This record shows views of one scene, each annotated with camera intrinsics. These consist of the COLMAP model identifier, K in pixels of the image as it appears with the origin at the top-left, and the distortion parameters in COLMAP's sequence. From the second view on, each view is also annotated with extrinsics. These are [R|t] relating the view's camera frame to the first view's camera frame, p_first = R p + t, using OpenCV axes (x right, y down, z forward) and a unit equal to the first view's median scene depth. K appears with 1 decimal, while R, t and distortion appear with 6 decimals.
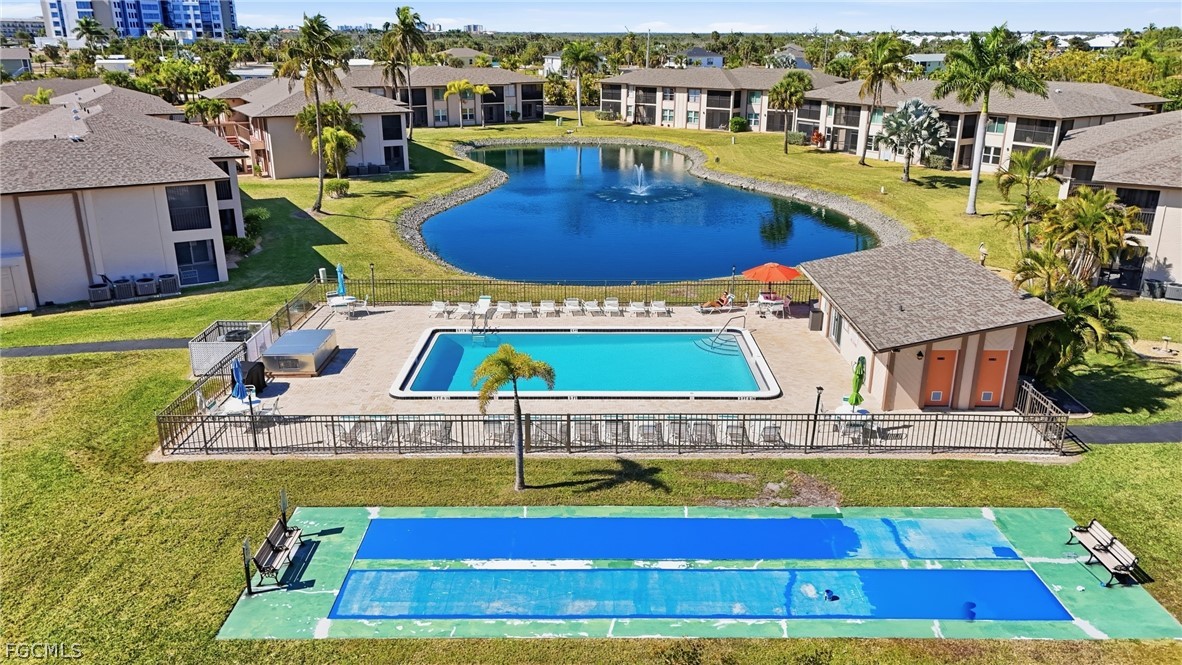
lens RADIAL K [[864.6, 0, 591.0], [0, 864.6, 332.5], [0, 0, 1]] dist [0.084101, -0.084604]
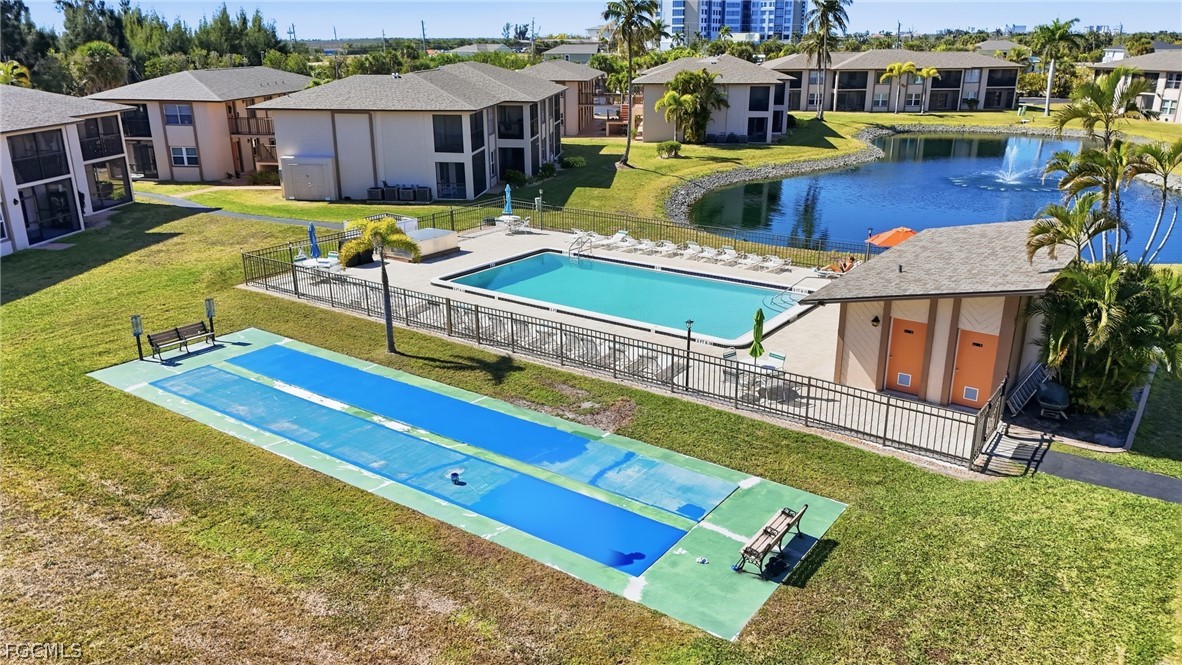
lens RADIAL K [[864.6, 0, 591.0], [0, 864.6, 332.5], [0, 0, 1]] dist [0.084101, -0.084604]
pose [[0.812353, 0.180955, -0.554381, 0.764260], [-0.184147, 0.981597, 0.050567, 0.054834], [0.553329, 0.061009, 0.830726, 0.229673]]
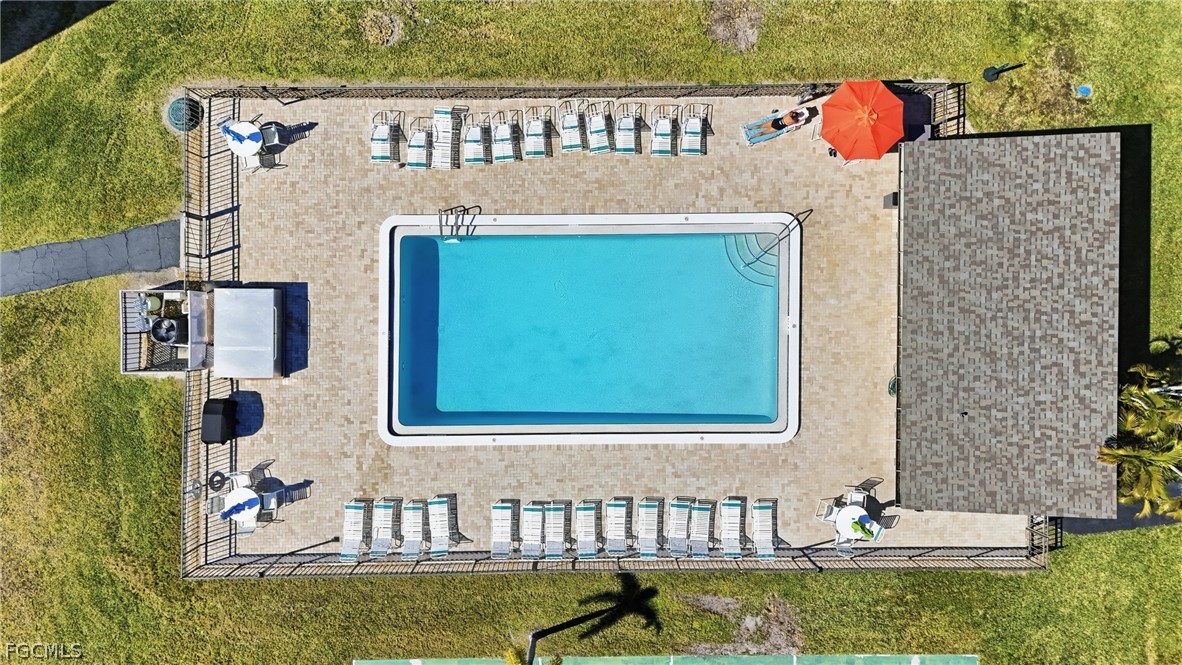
lens RADIAL K [[864.6, 0, 591.0], [0, 864.6, 332.5], [0, 0, 1]] dist [0.084101, -0.084604]
pose [[0.999952, 0.002941, 0.009350, -0.017150], [-0.009800, 0.313295, 0.949605, -1.121115], [-0.000136, -0.949651, 0.313309, 1.063181]]
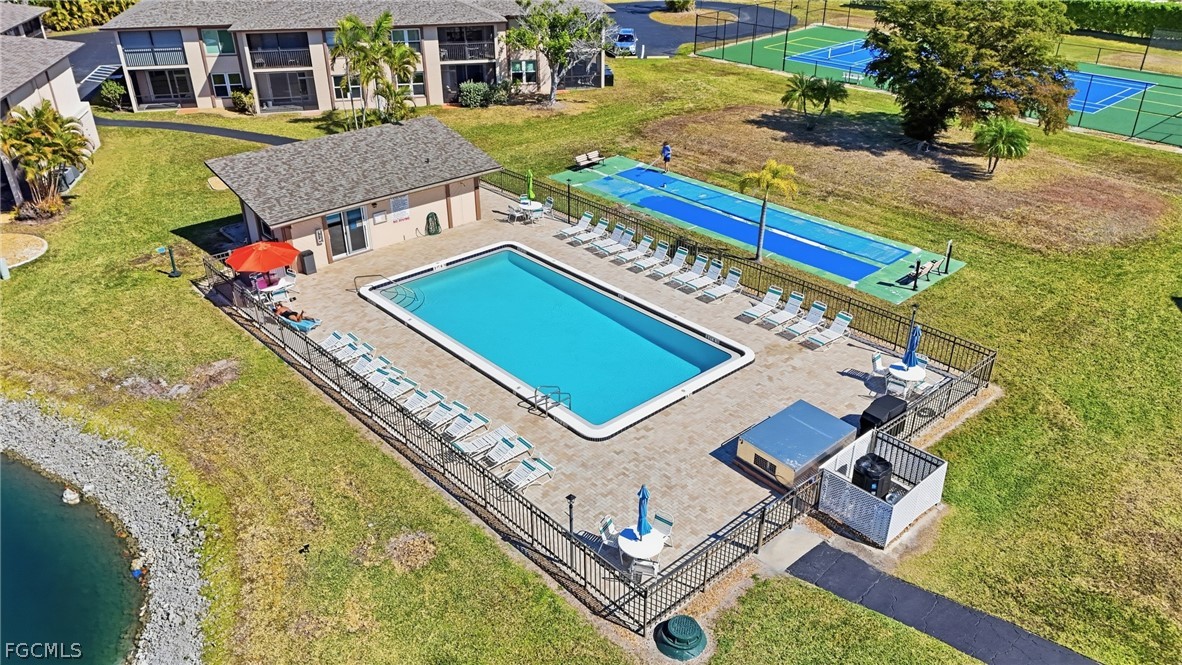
lens RADIAL K [[864.6, 0, 591.0], [0, 864.6, 332.5], [0, 0, 1]] dist [0.084101, -0.084604]
pose [[-0.670135, -0.358633, 0.649847, -0.942472], [0.241494, 0.722537, 0.647782, -0.801236], [-0.701854, 0.591036, -0.397590, 1.949146]]
